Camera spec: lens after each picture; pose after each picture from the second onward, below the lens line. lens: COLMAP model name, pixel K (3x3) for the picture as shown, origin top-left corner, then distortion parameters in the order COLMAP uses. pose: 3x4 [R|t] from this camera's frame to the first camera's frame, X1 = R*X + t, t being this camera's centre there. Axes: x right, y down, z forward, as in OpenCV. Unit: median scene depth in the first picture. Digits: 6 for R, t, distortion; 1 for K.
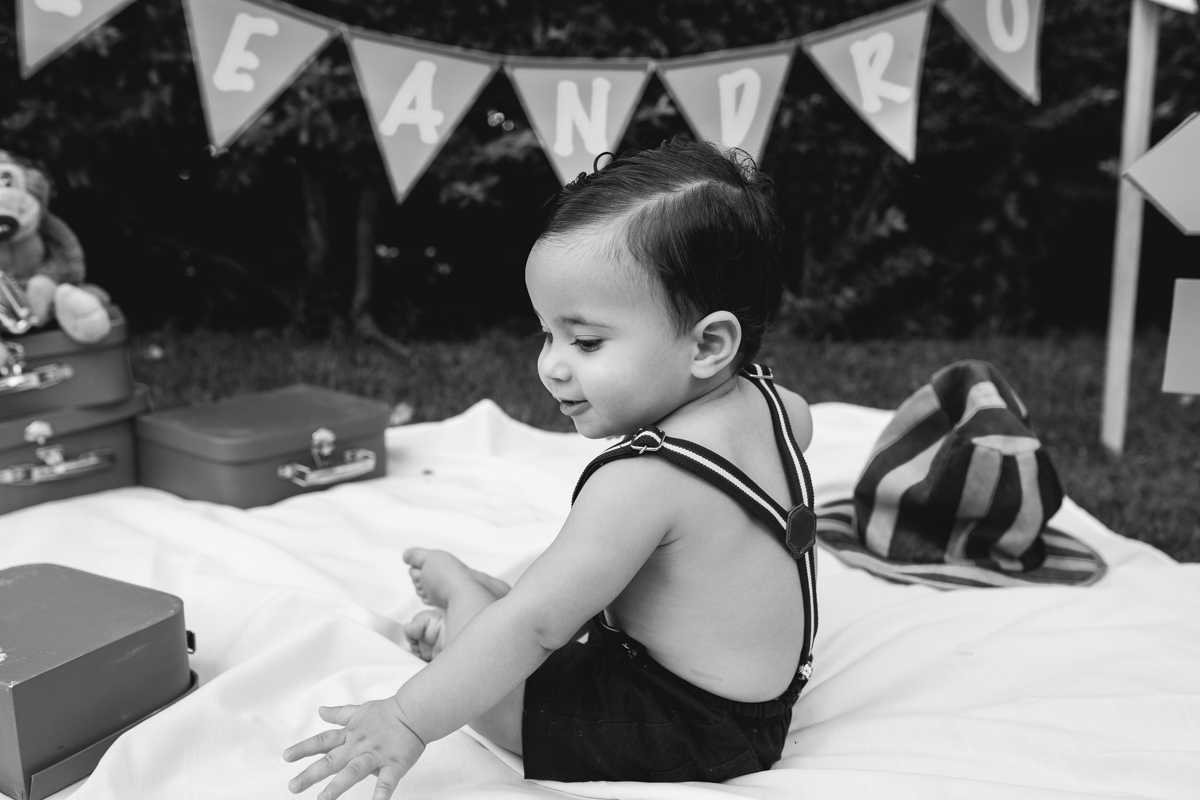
lens RADIAL K [[1169.2, 0, 602.6], [0, 1169.2, 394.2], [0, 0, 1]] dist [-0.000390, 0.009162]
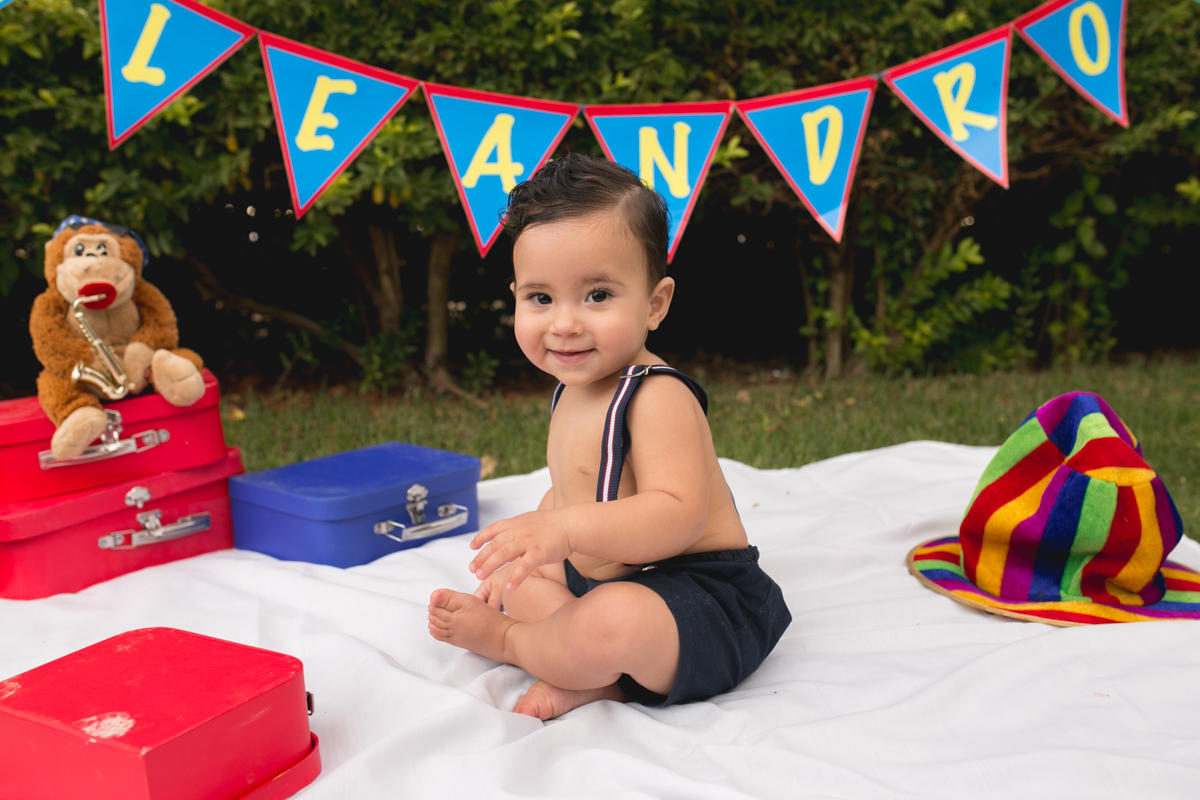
lens RADIAL K [[1169.9, 0, 600.0], [0, 1169.9, 400.0], [0, 0, 1]] dist [-0.002494, 0.010903]
pose [[0.998412, -0.037866, -0.041712, -0.034305], [0.036332, 0.998657, -0.036935, 0.000669], [0.043054, 0.035361, 0.998447, 0.008674]]
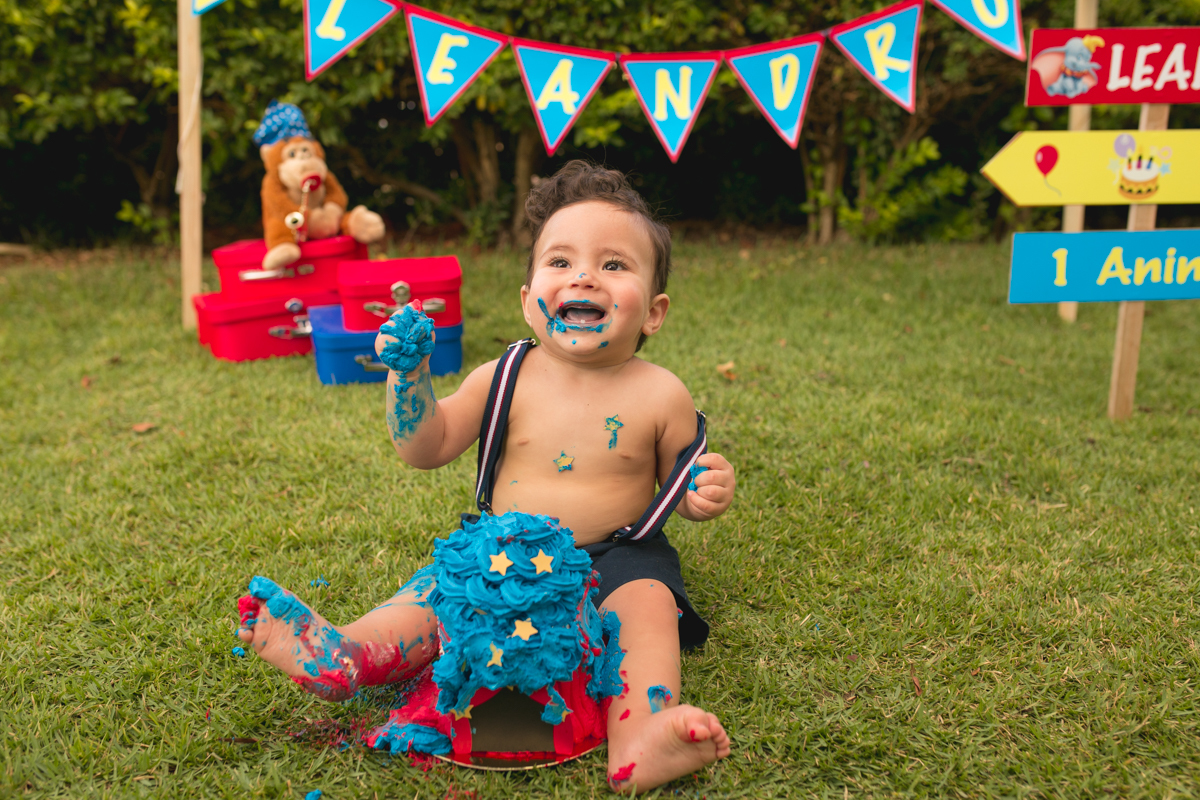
lens RADIAL K [[1169.9, 0, 600.0], [0, 1169.9, 400.0], [0, 0, 1]] dist [-0.002494, 0.010903]
pose [[0.991991, 0.004682, -0.126218, 0.075967], [0.005543, 0.996736, 0.080543, 0.026929], [0.126183, -0.080597, 0.988727, -0.469777]]
